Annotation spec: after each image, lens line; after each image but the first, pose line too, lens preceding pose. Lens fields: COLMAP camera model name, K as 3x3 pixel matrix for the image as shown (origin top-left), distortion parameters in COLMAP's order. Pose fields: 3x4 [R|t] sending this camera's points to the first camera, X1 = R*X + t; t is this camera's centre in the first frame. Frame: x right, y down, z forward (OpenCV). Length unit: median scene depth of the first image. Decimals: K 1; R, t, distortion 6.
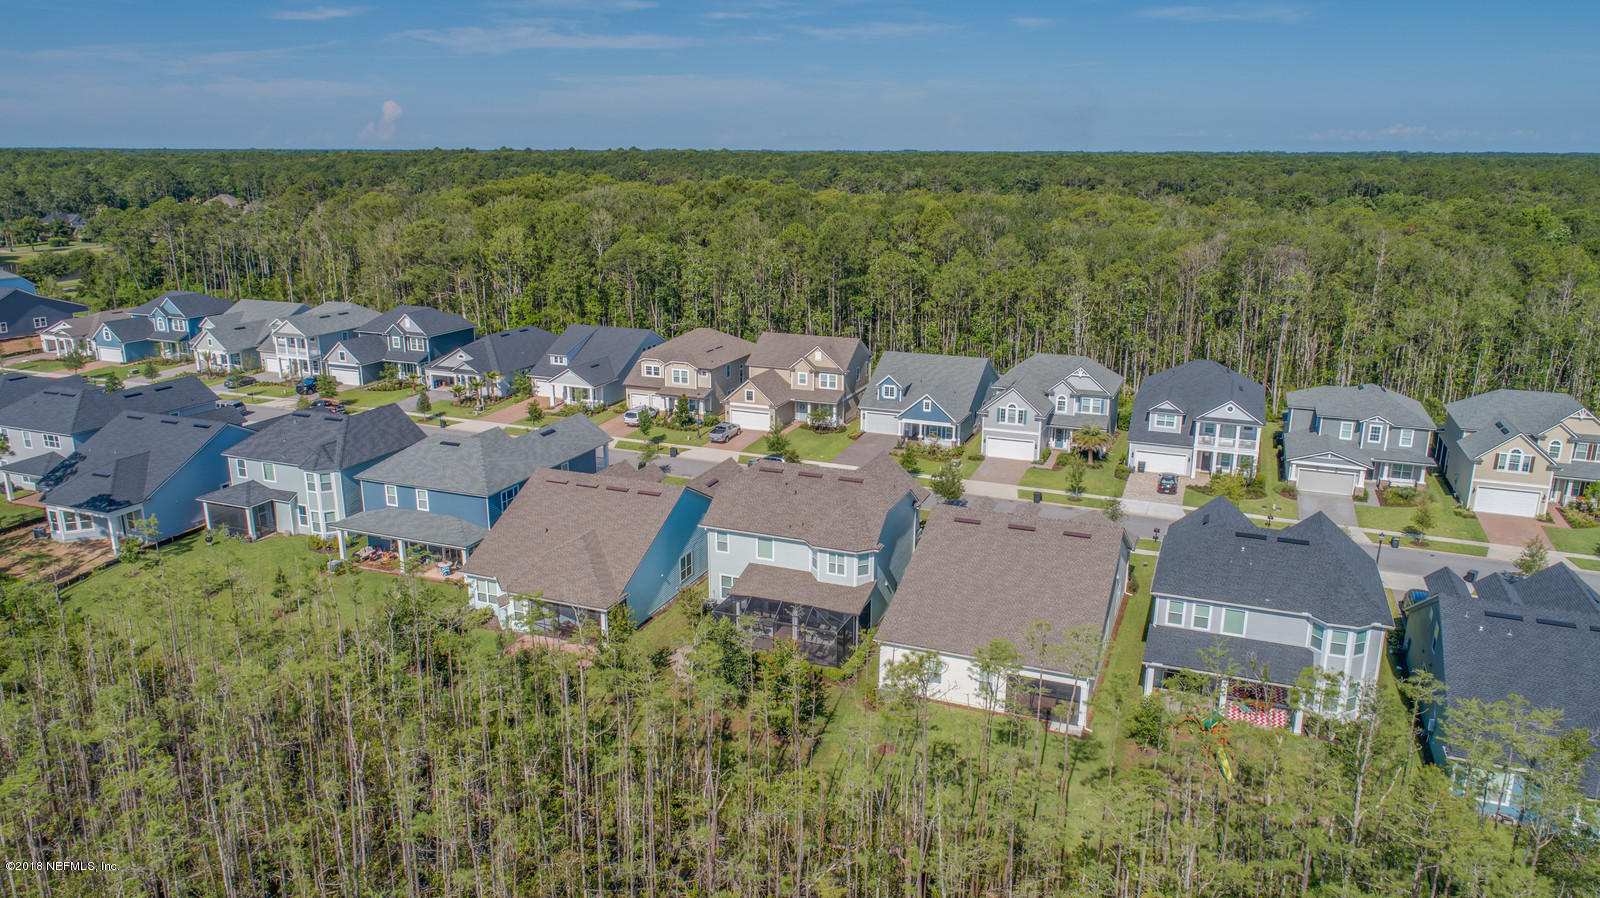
lens RADIAL K [[1078.0, 0, 798.2], [0, 1078.0, 444.4], [0, 0, 1]] dist [0.002960, 0.000003]
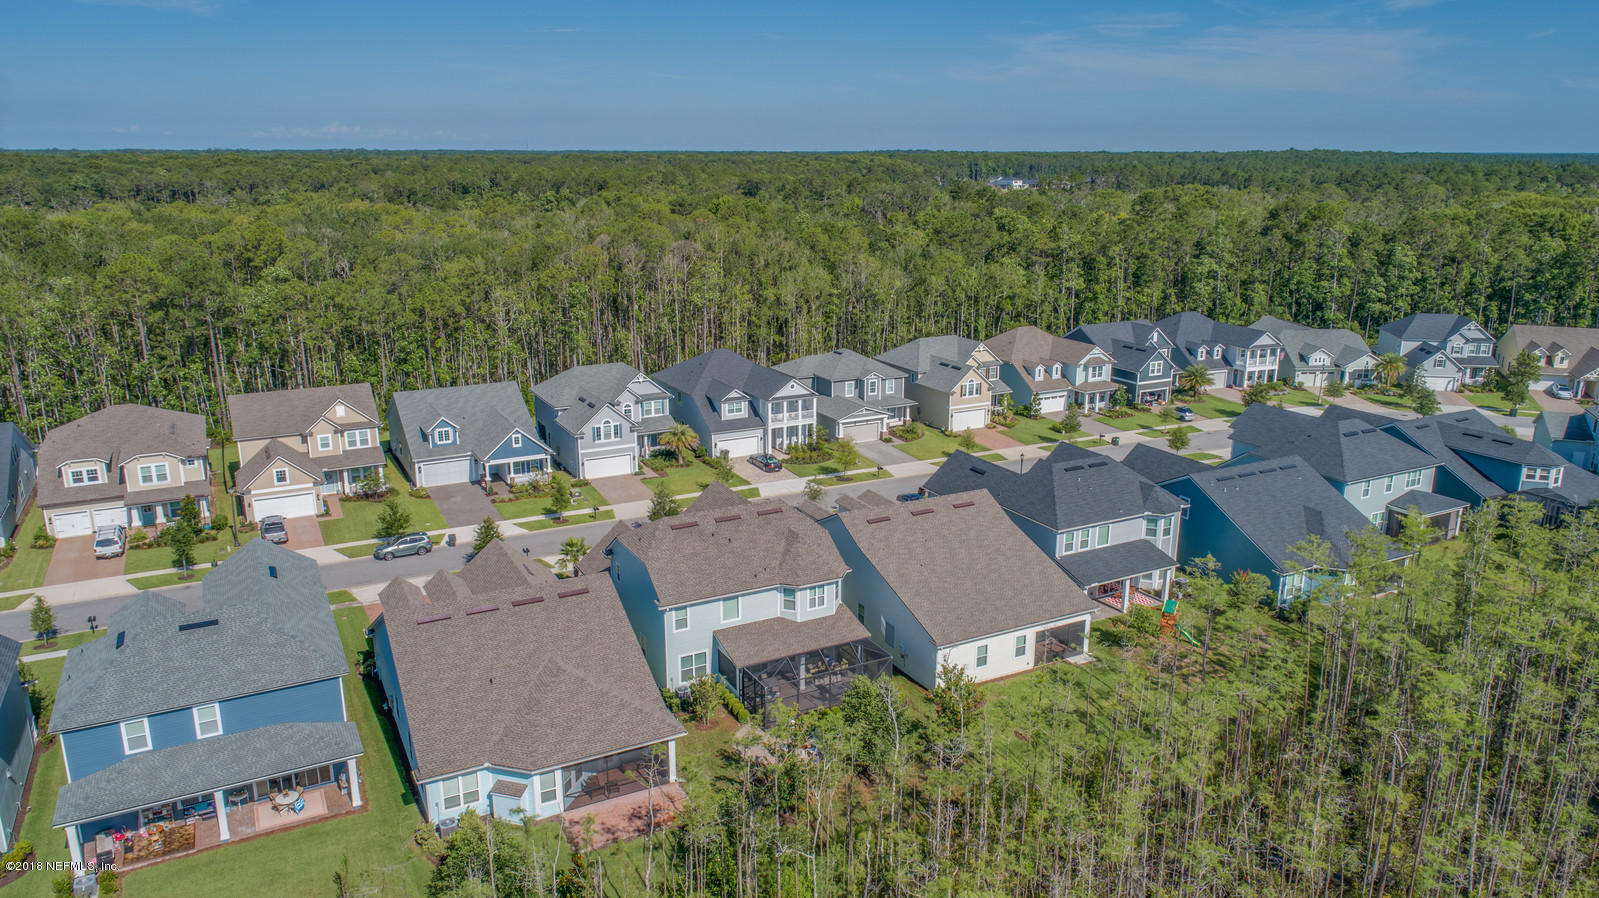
lens RADIAL K [[1084.1, 0, 799.5], [0, 1084.1, 449.0], [0, 0, 1]] dist [0.000302, 0.002995]
pose [[0.651517, -0.204343, 0.730595, -0.423663], [0.200992, 0.975121, 0.093498, -0.071682], [-0.731524, 0.085928, 0.676379, 0.229379]]
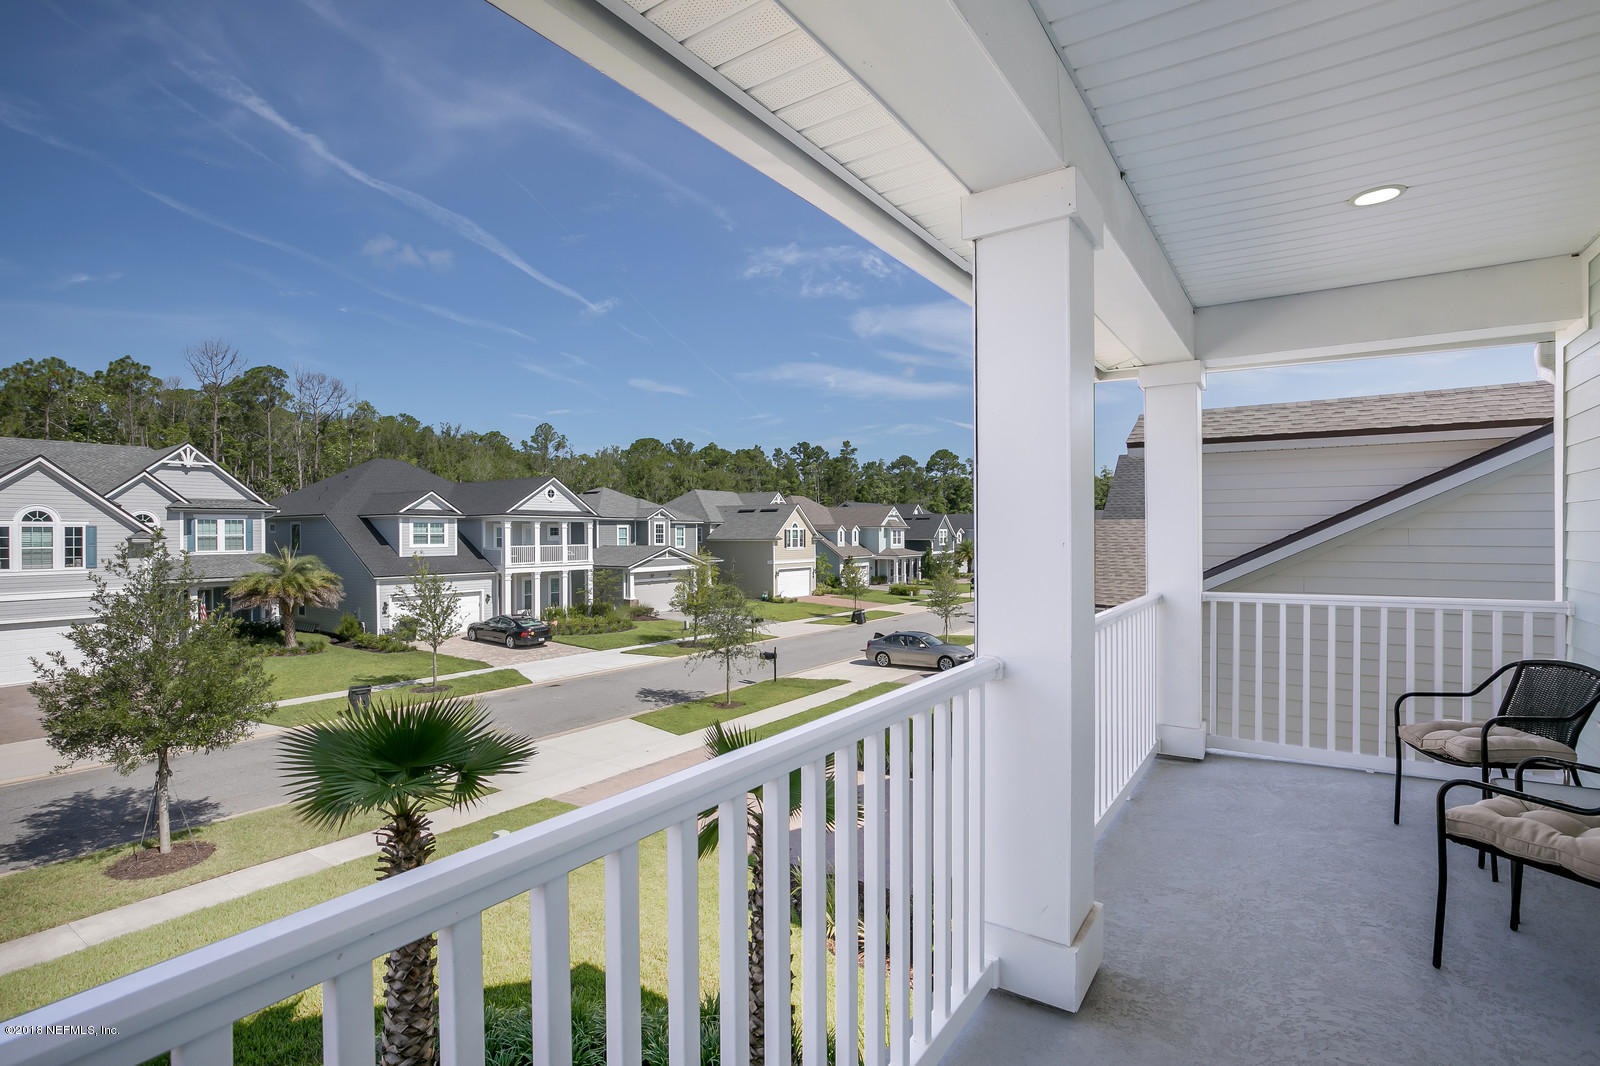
lens RADIAL K [[753.0, 0, 800.0], [0, 753.0, 533.0], [0, 0, 1]] dist [-0.002157, -0.000316]
pose [[0.231647, -0.004521, 0.972789, 0.029536], [0.260806, 0.963670, -0.057627, 0.046093], [-0.937187, 0.267059, 0.224410, 0.765599]]
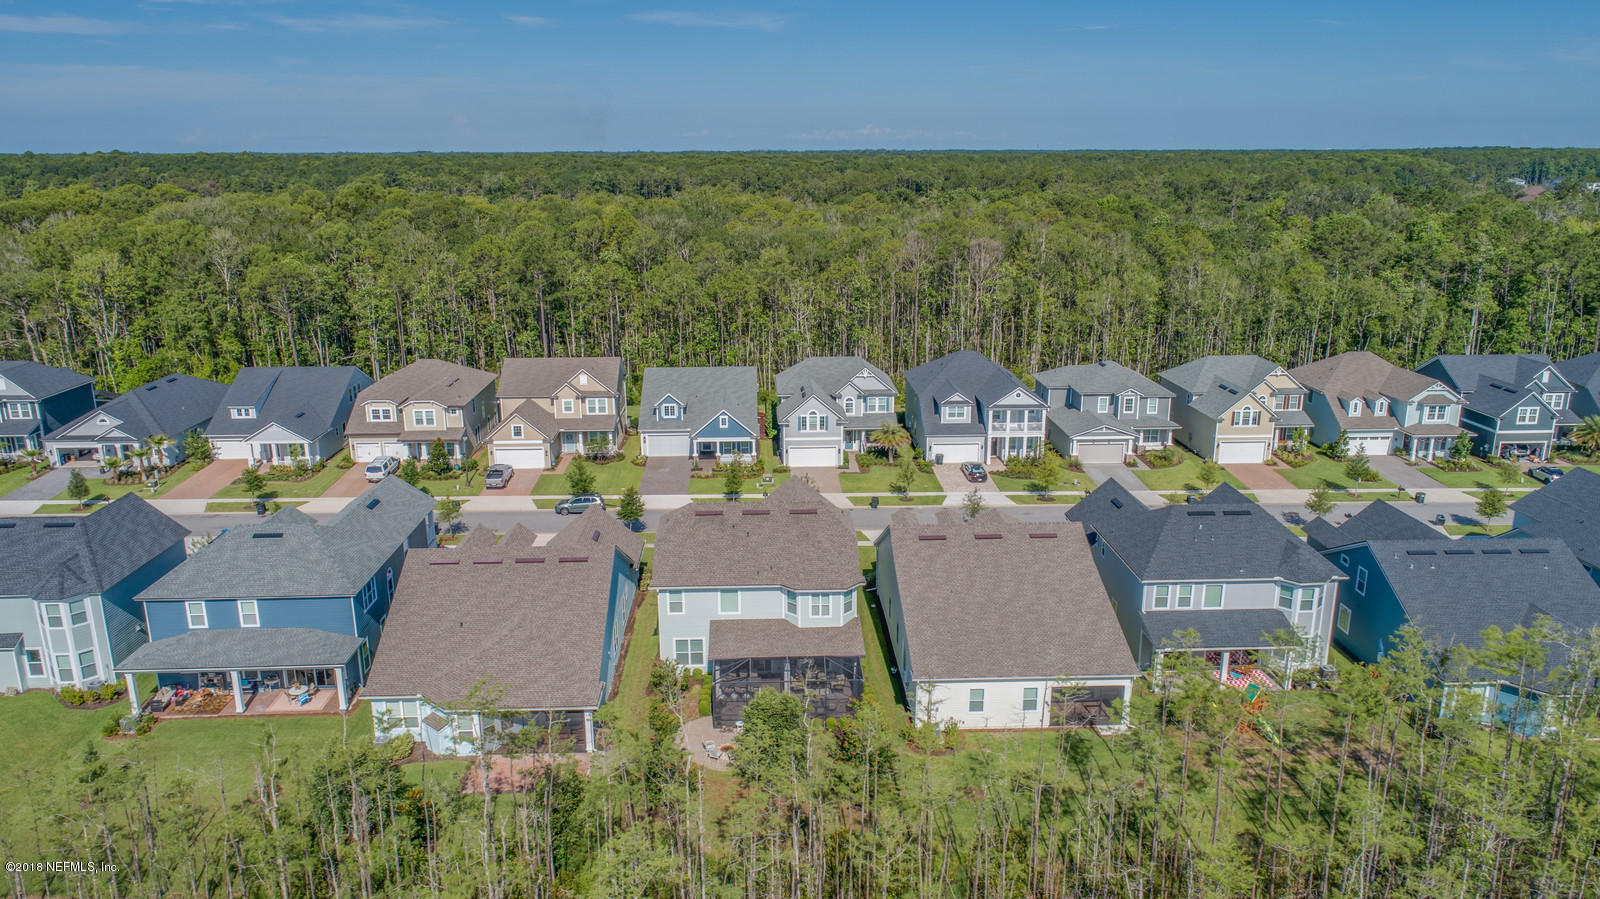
lens RADIAL K [[1091.6, 0, 797.6], [0, 1091.6, 447.9], [0, 0, 1]] dist [0.001710, 0.005047]
pose [[0.913595, -0.113702, 0.390406, -0.215030], [0.113979, 0.993227, 0.022544, -0.029410], [-0.390325, 0.023902, 0.920367, 0.098333]]
